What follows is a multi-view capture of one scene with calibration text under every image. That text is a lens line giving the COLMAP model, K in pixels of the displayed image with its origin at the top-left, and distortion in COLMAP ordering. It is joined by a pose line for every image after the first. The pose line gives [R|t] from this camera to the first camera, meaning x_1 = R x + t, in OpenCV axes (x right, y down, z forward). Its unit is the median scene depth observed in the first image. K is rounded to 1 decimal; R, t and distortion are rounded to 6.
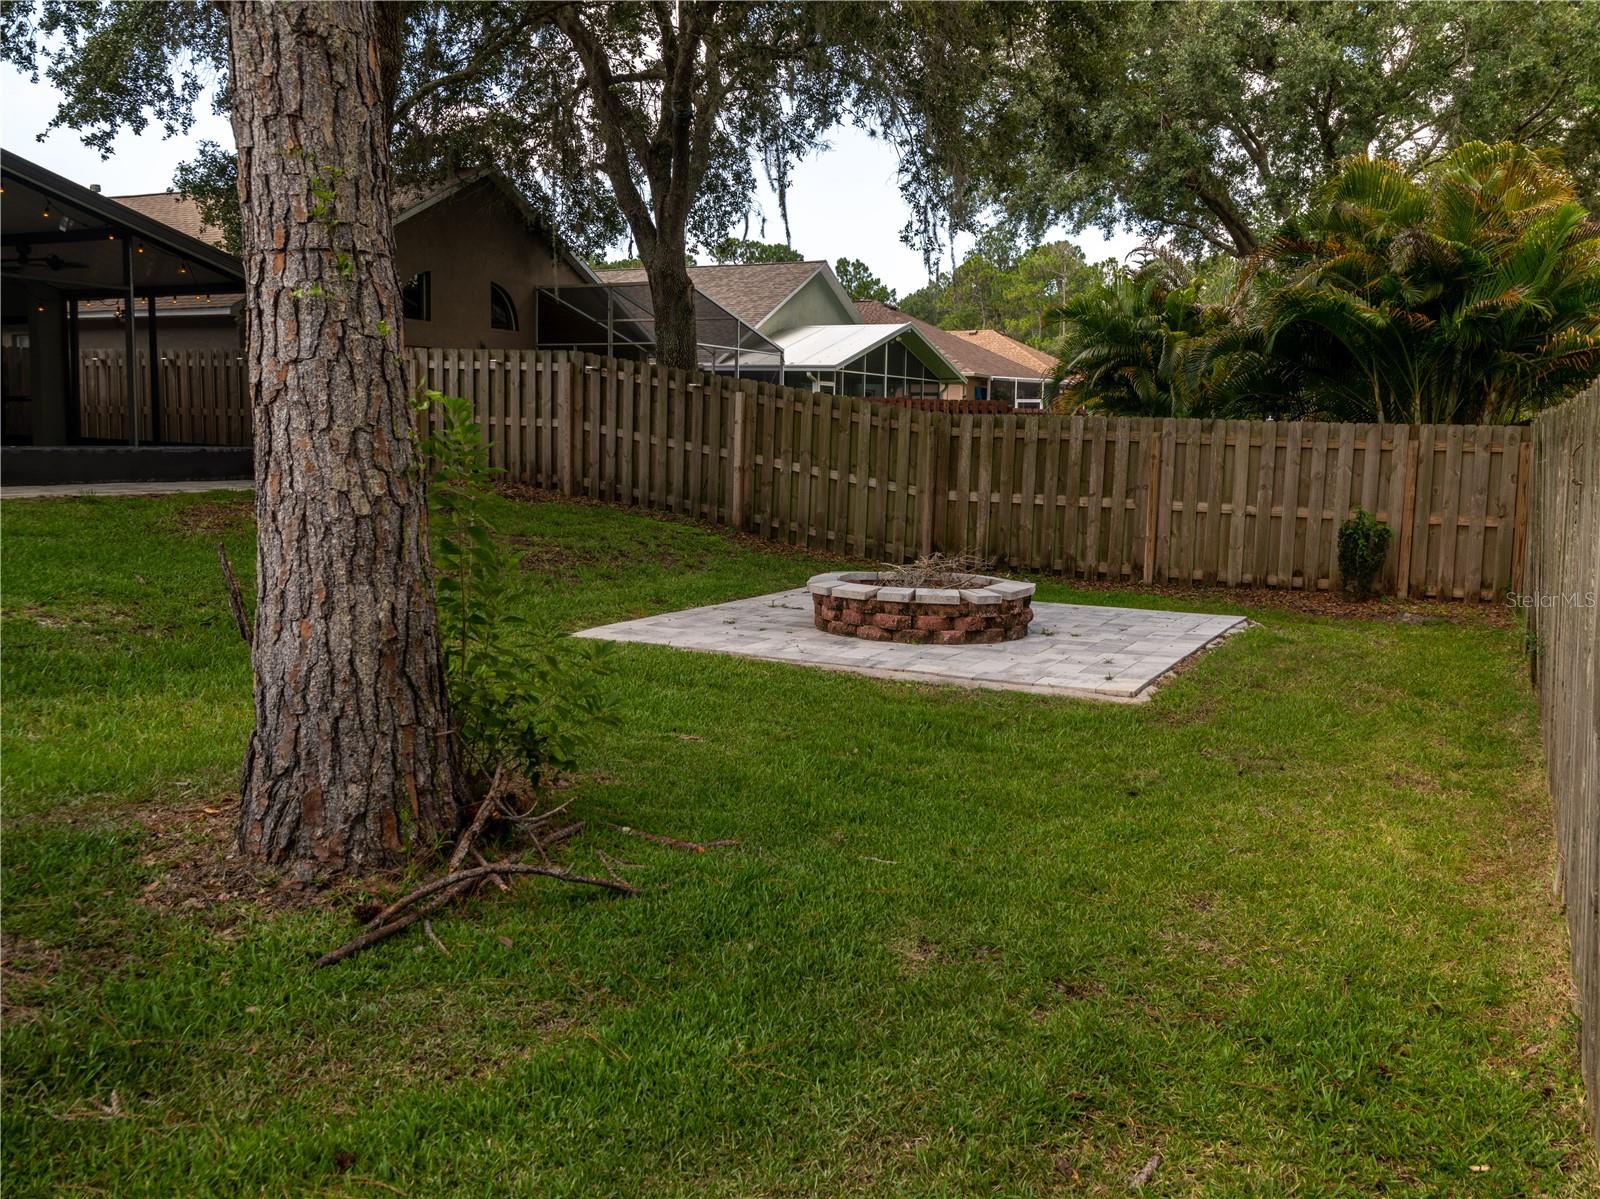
lens RADIAL K [[1396.2, 0, 805.0], [0, 1396.2, 622.5], [0, 0, 1]] dist [-0.022716, 0.008477]
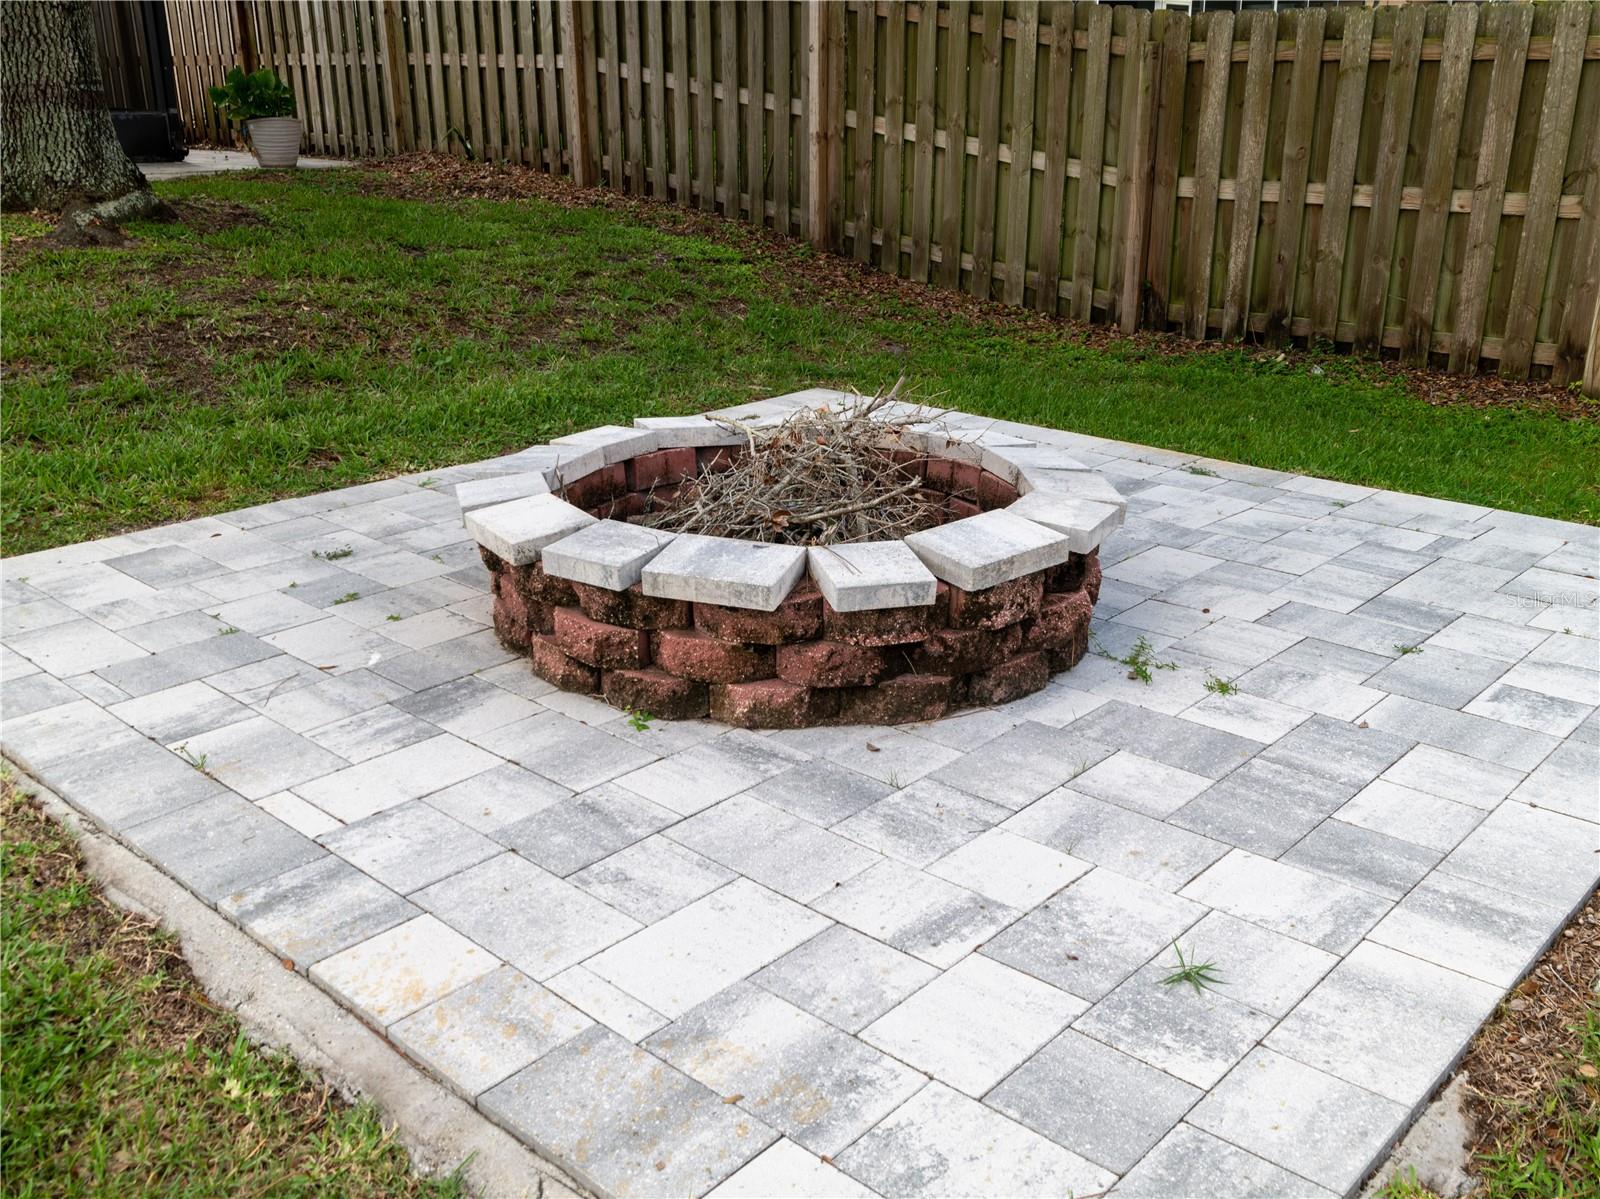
lens RADIAL K [[1457.3, 0, 800.0], [0, 1457.3, 599.5], [0, 0, 1]] dist [0.000855, -0.005273]
pose [[0.958197, 0.072330, -0.276816, 0.081489], [-0.015380, 0.979140, 0.202604, -0.031875], [0.285696, -0.189877, 0.939321, 0.282505]]
